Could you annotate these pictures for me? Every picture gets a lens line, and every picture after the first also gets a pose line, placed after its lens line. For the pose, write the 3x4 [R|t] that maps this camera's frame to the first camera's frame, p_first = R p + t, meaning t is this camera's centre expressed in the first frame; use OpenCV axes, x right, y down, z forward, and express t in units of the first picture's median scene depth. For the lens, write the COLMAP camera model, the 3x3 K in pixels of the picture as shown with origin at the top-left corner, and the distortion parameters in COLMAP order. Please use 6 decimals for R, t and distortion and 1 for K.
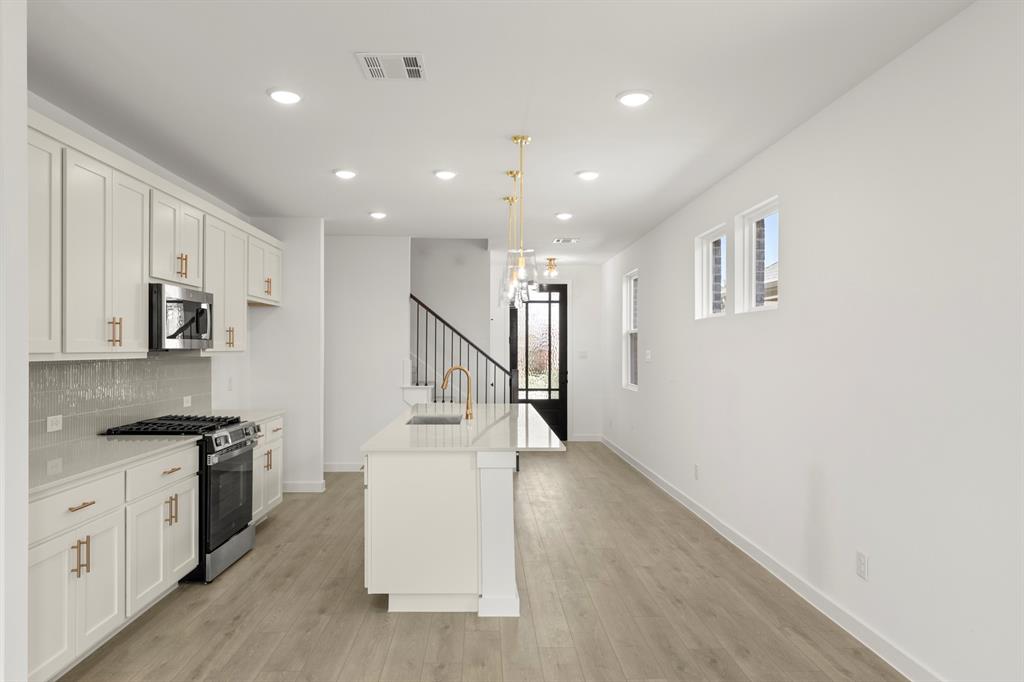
lens RADIAL K [[680.4, 0, 505.1], [0, 680.4, 344.8], [0, 0, 1]] dist [-0.003173, 0.000962]
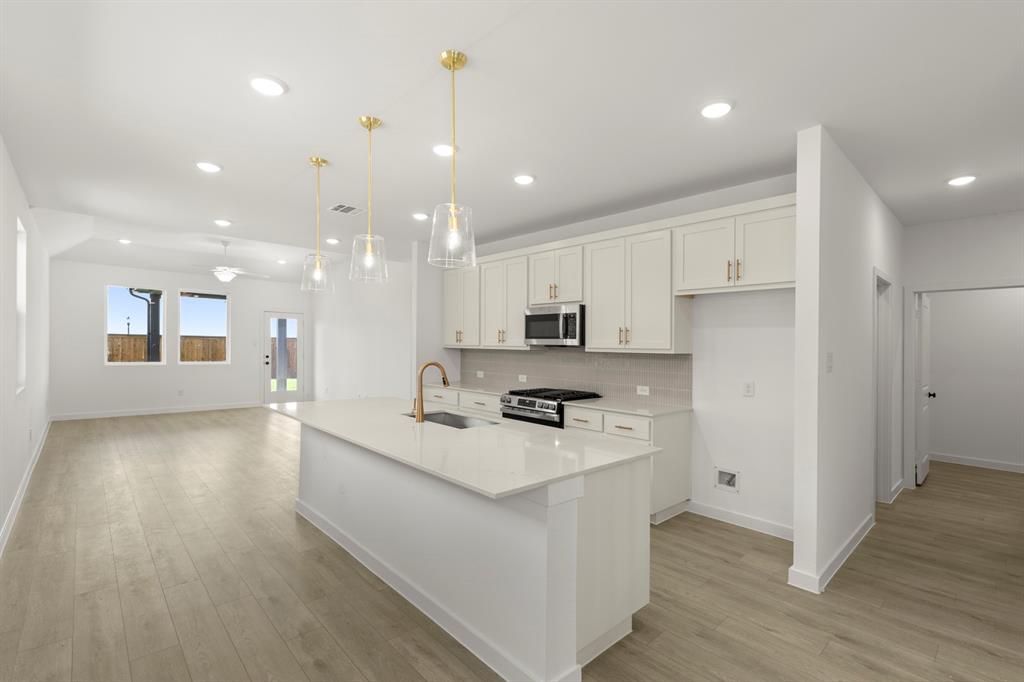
lens RADIAL K [[446.4, 0, 512.4], [0, 446.4, 358.3], [0, 0, 1]] dist [-0.000871, 0.000192]
pose [[-0.744668, 0.003756, -0.667425, 0.210789], [-0.014938, 0.999640, 0.022293, 0.010845], [0.667268, 0.026571, -0.744343, 1.284268]]
